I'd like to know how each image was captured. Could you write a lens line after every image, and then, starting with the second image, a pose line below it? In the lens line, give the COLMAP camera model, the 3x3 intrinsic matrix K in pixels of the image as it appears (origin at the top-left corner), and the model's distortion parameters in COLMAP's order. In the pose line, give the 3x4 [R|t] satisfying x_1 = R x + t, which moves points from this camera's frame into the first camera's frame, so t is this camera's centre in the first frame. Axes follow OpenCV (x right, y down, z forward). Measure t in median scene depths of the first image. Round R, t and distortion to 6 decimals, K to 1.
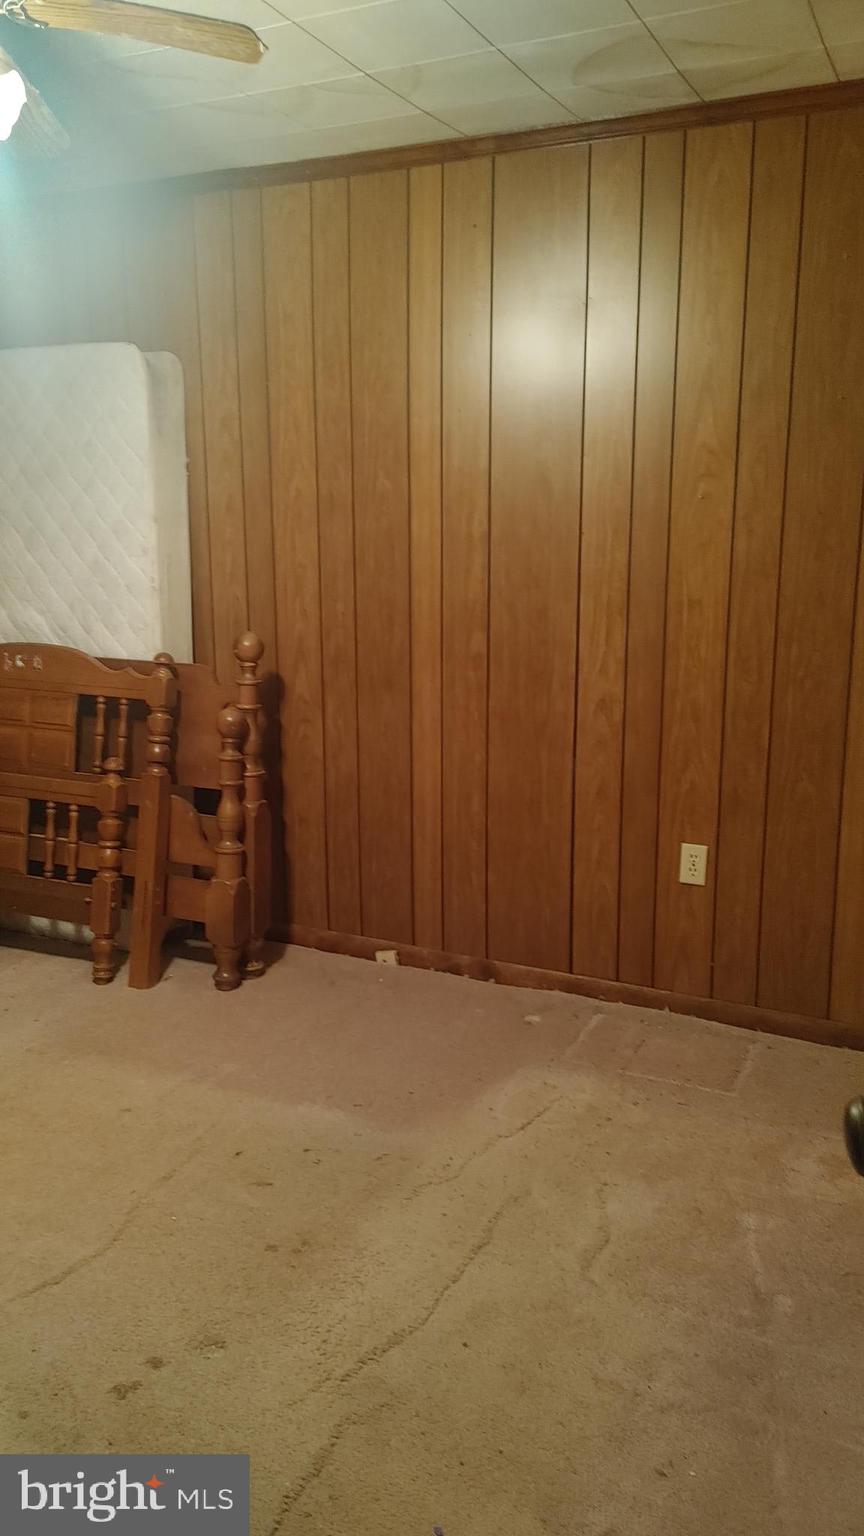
lens RADIAL K [[1189.5, 0, 437.1], [0, 1189.5, 759.1], [0, 0, 1]] dist [0.080345, -0.074968]
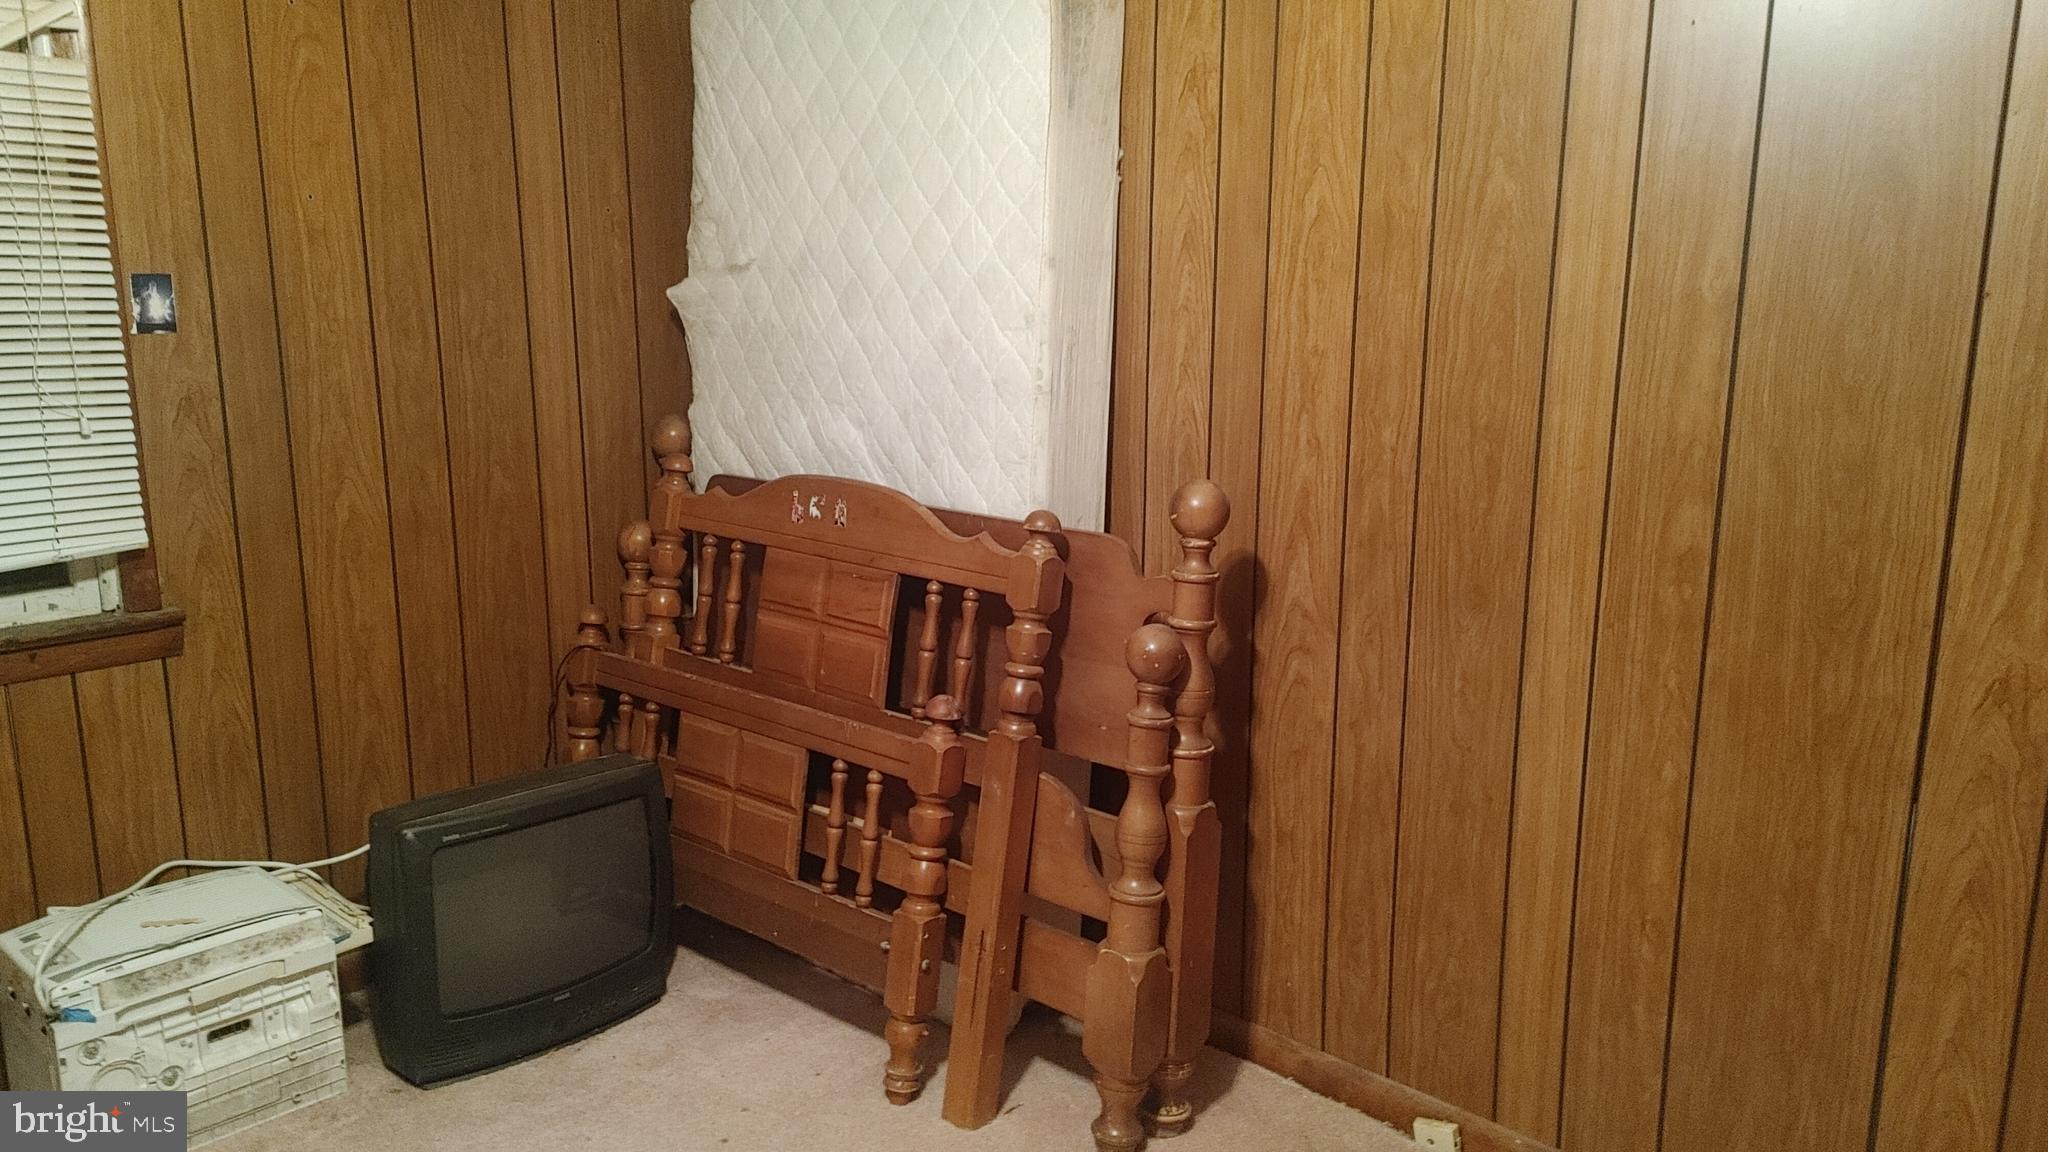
lens RADIAL K [[1586.0, 0, 1004.4], [0, 1586.0, 583.9], [0, 0, 1]] dist [0.080345, -0.074968]
pose [[0.949376, 0.070071, -0.306229, -0.024750], [-0.072714, 0.997349, 0.002783, -0.055575], [0.305612, 0.019625, 0.951954, 0.310899]]
